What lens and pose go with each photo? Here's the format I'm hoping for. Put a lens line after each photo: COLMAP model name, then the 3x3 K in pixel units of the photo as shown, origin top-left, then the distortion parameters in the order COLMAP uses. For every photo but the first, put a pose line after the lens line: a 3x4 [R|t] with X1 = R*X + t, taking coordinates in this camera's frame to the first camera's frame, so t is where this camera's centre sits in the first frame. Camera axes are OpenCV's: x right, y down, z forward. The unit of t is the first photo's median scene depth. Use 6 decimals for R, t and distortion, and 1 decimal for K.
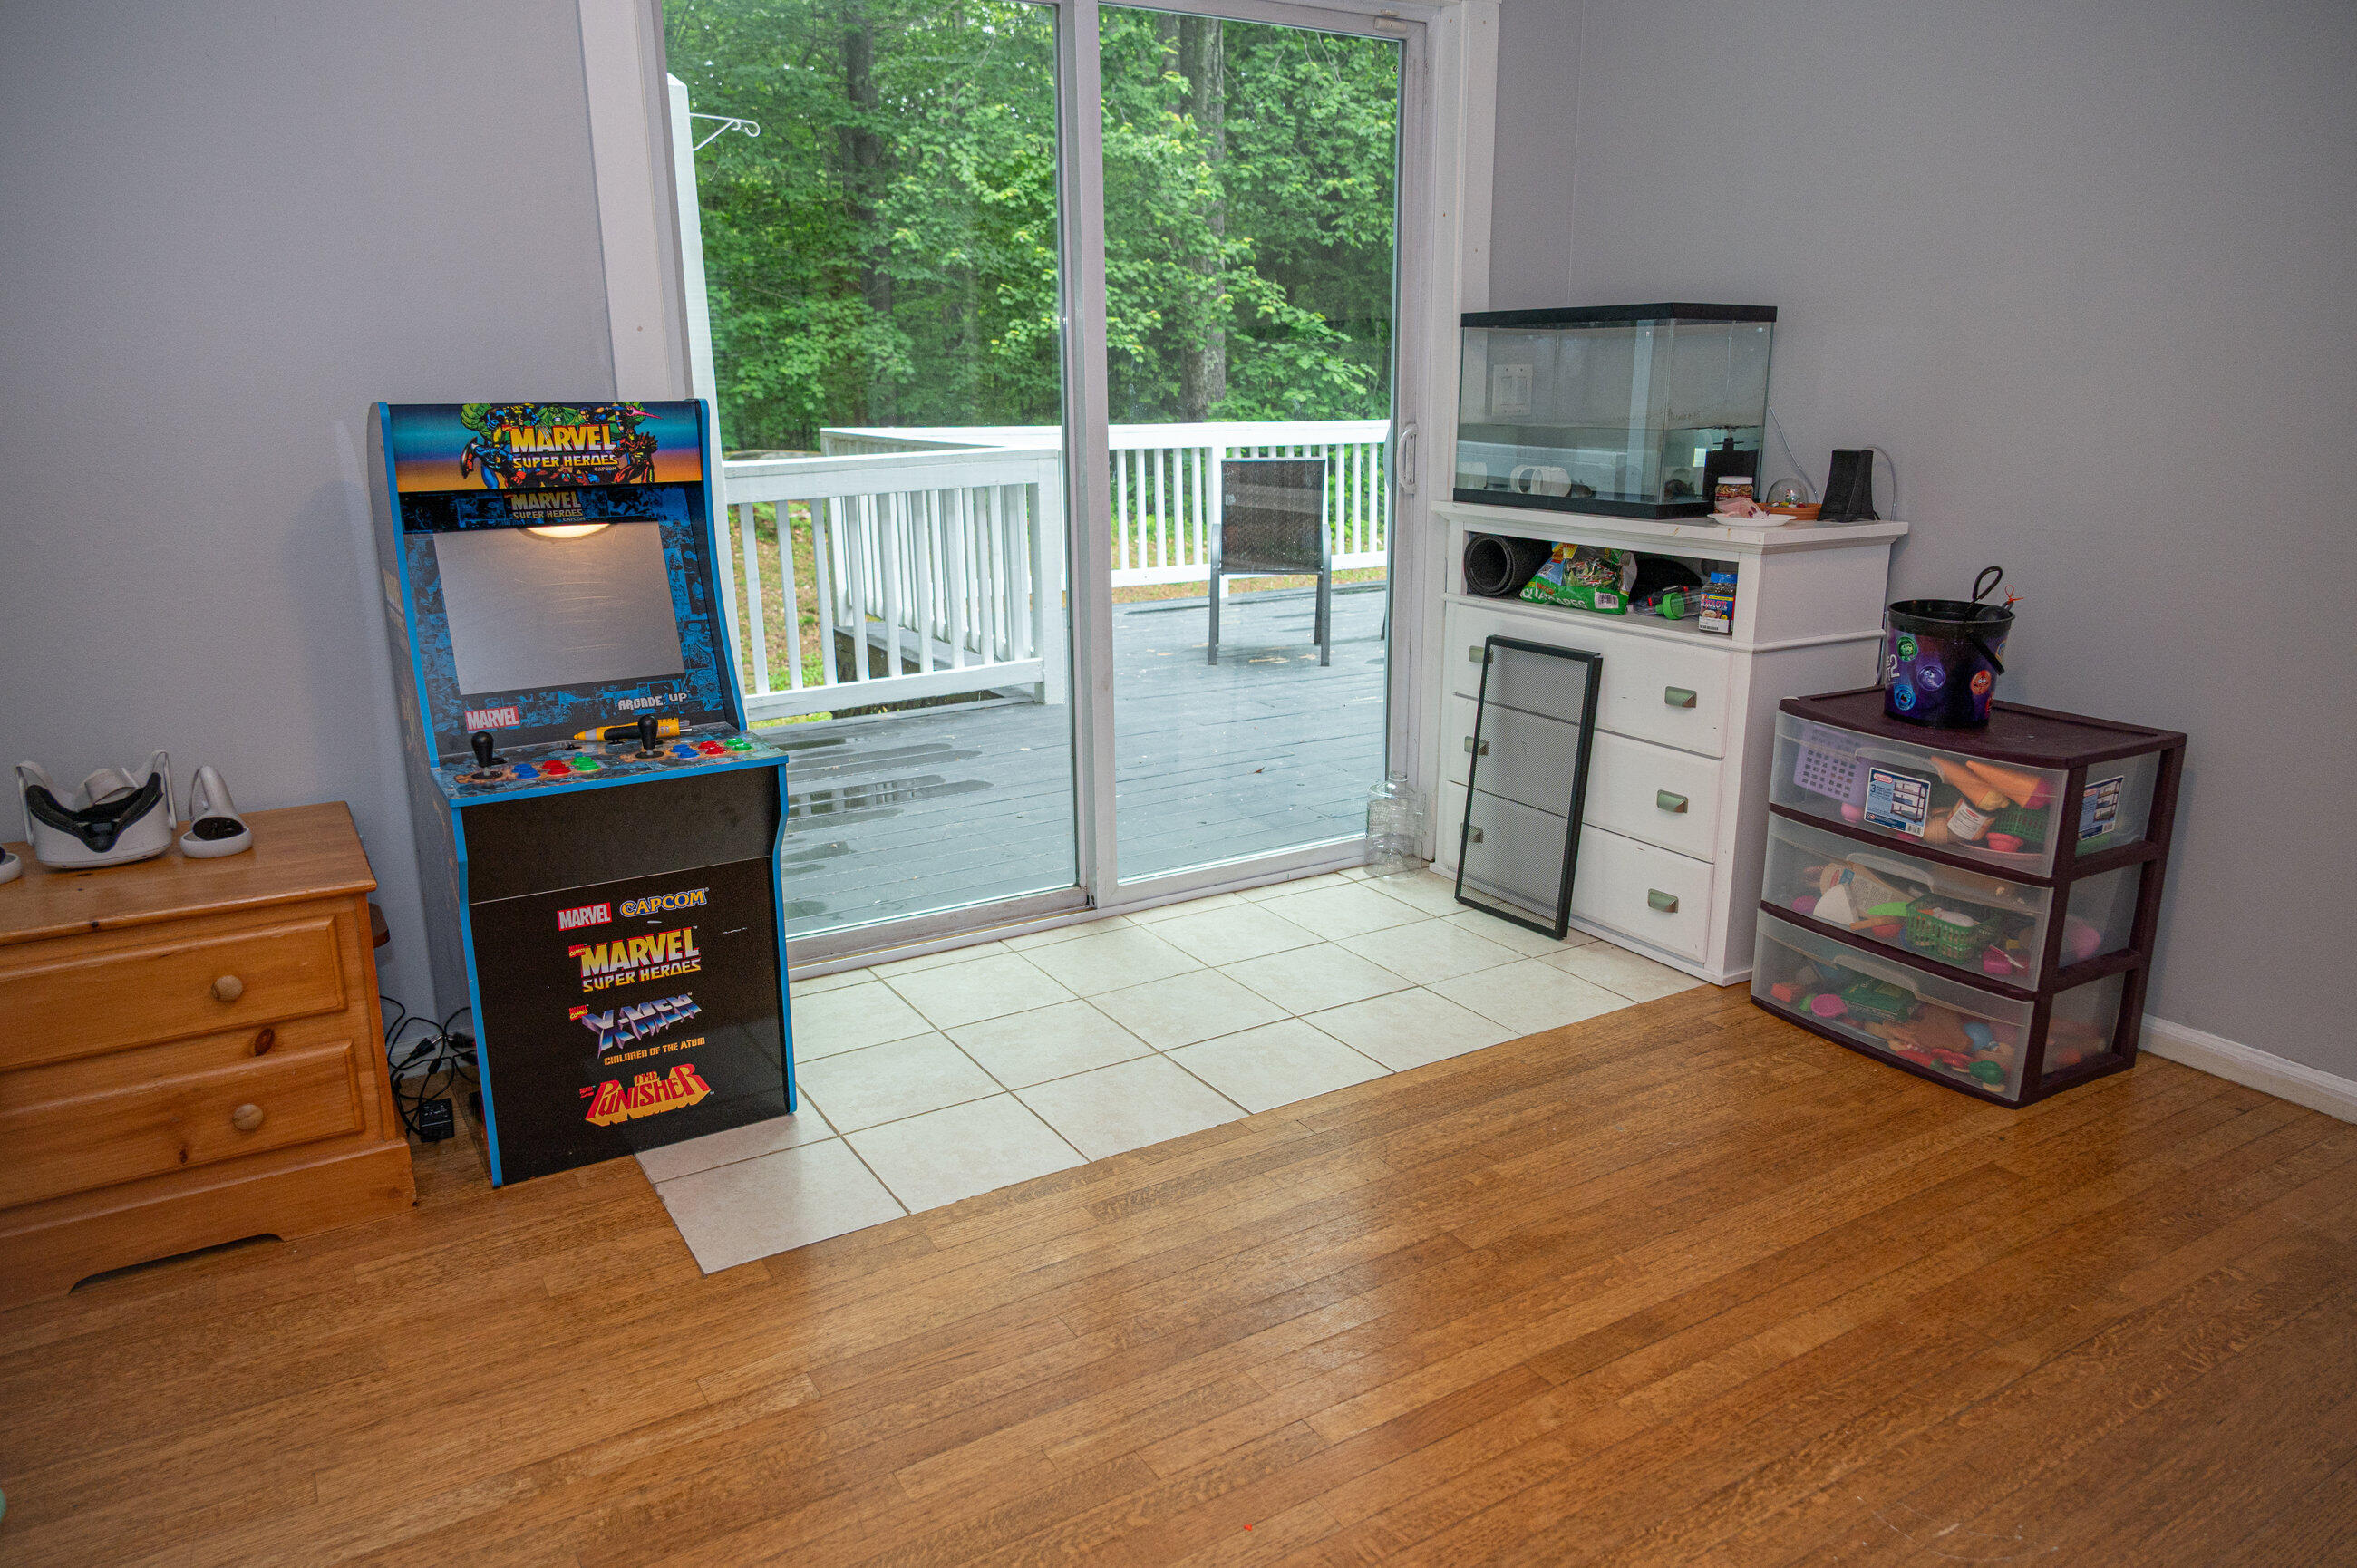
lens RADIAL K [[1571.4, 0, 1180.0], [0, 1571.4, 787.8], [0, 0, 1]] dist [-0.003159, -0.000082]
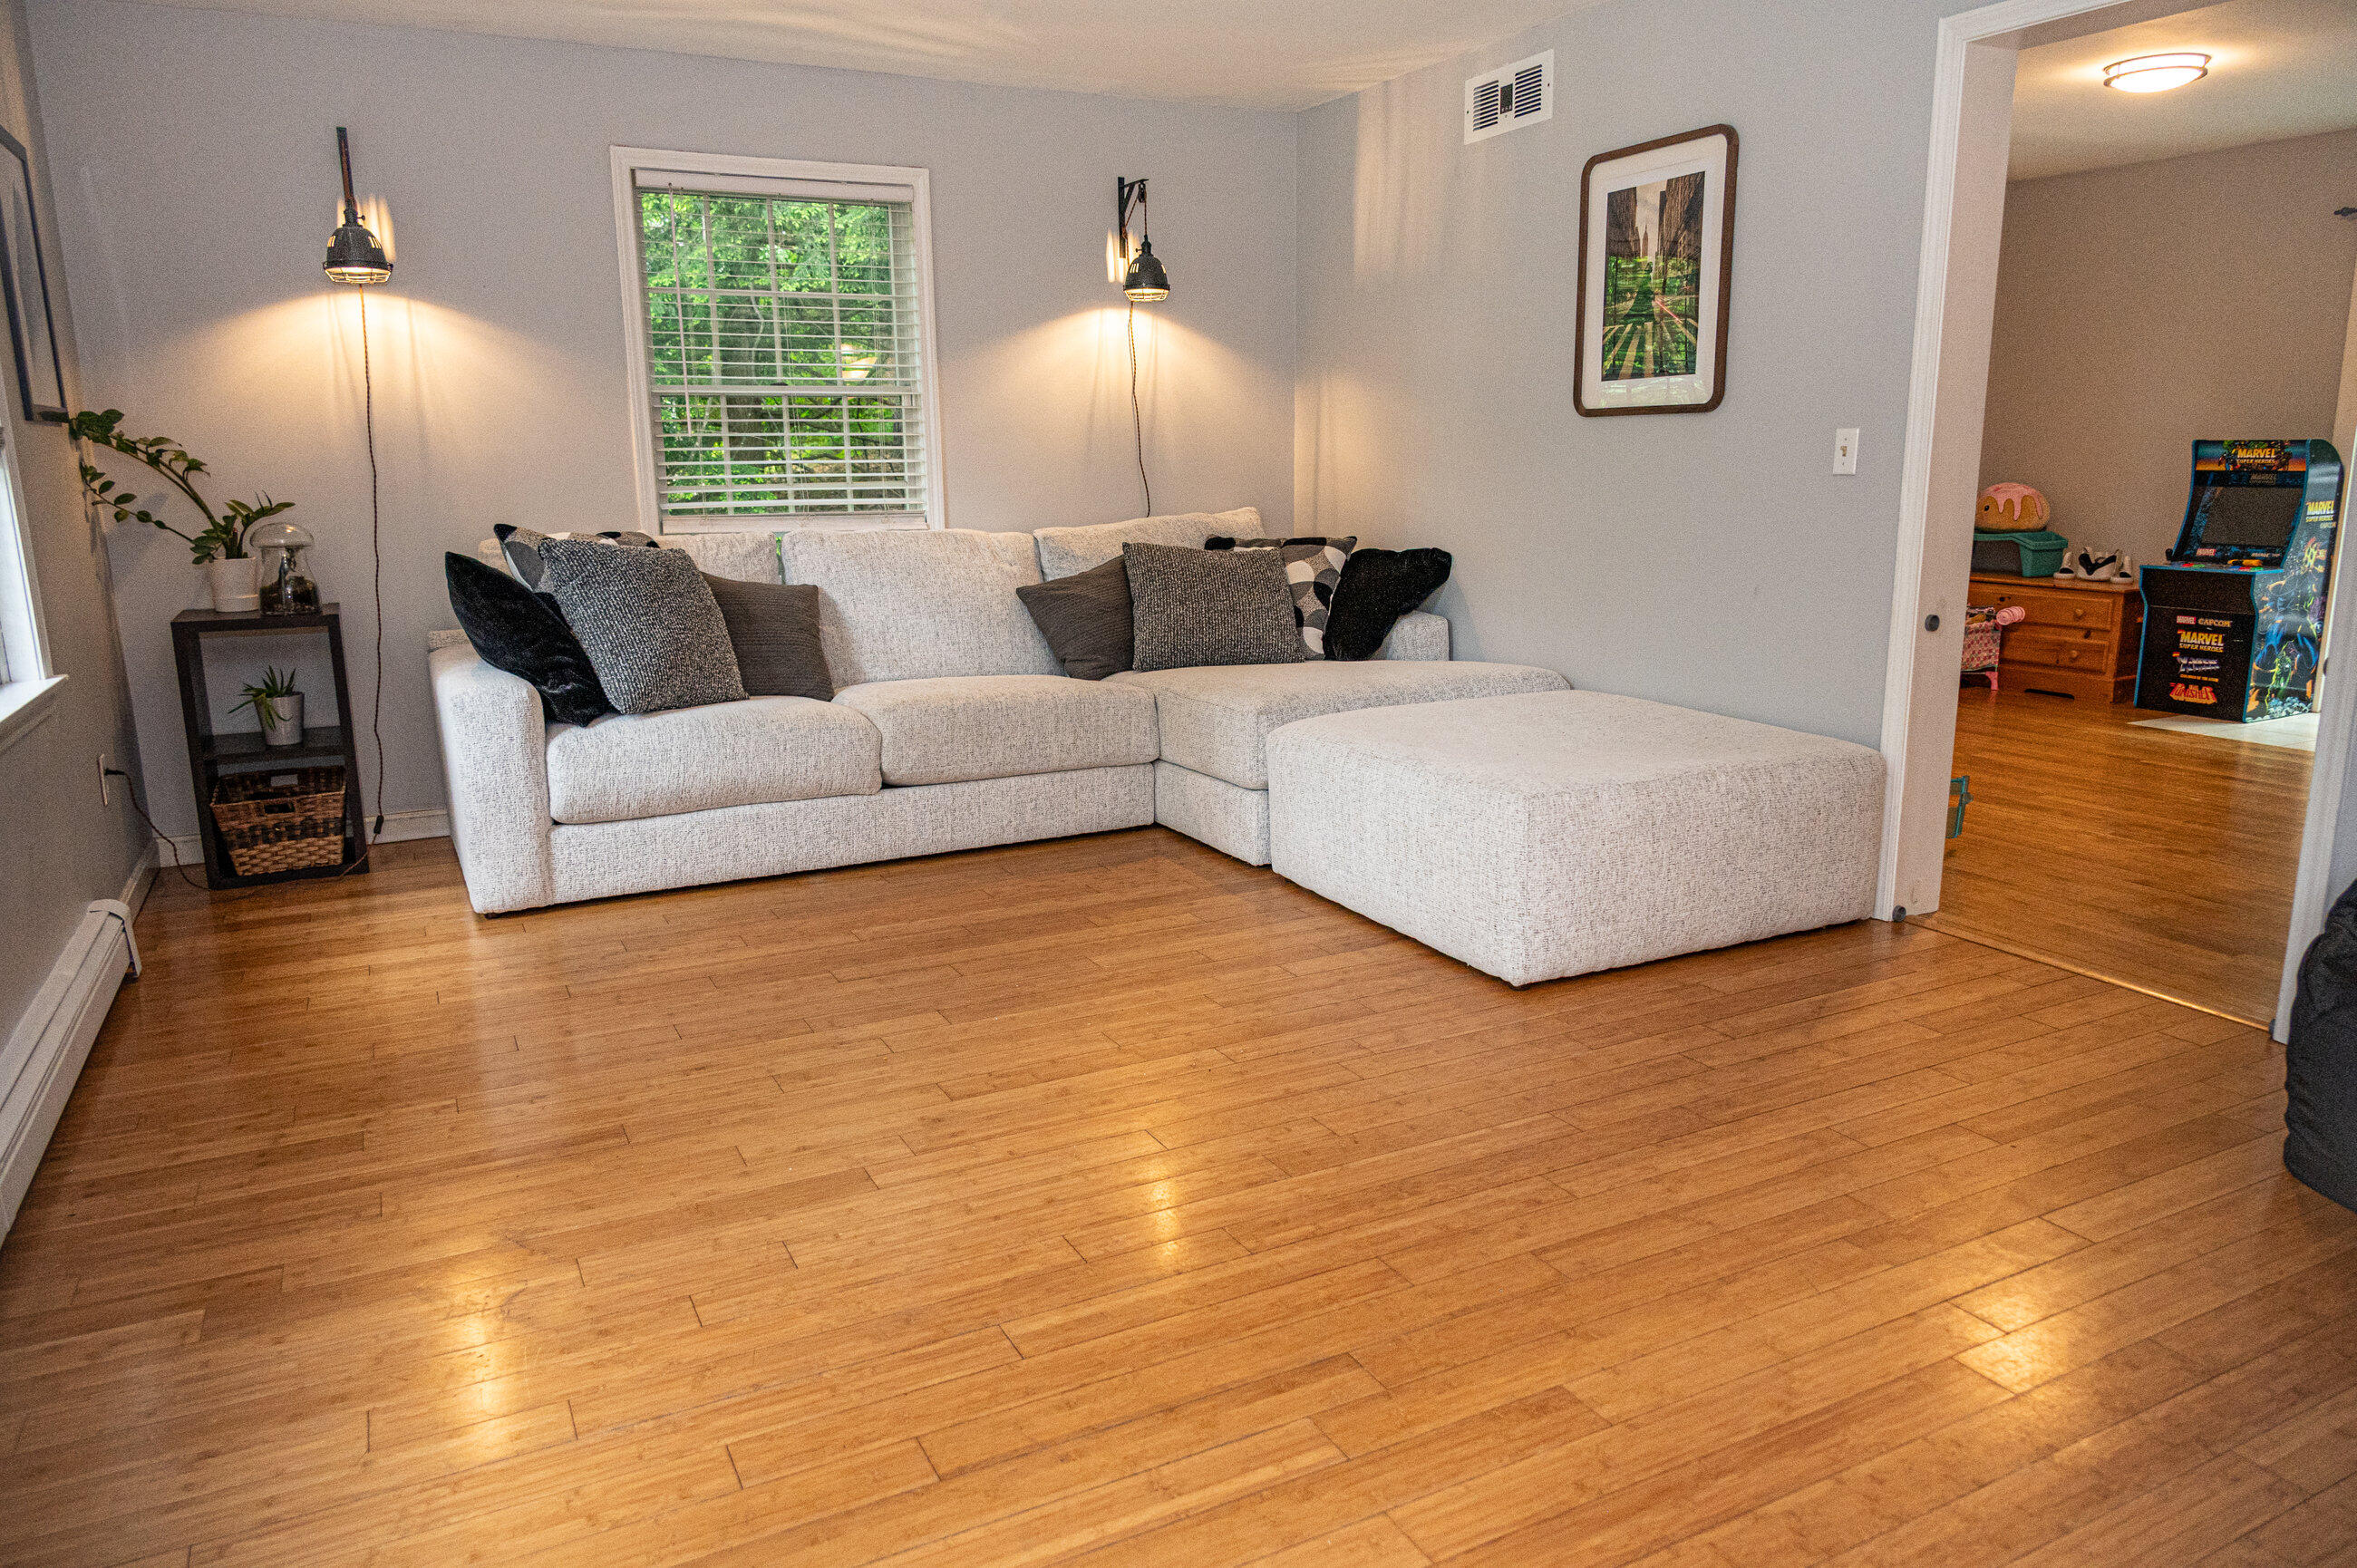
lens RADIAL K [[1571.4, 0, 1182.0], [0, 1571.4, 784.0], [0, 0, 1]] dist [-0.003159, -0.000082]
pose [[-0.076311, 0.212065, -0.974272, 2.561729], [-0.241520, 0.944091, 0.224413, 0.162045], [0.967391, 0.252431, -0.020826, -0.614686]]
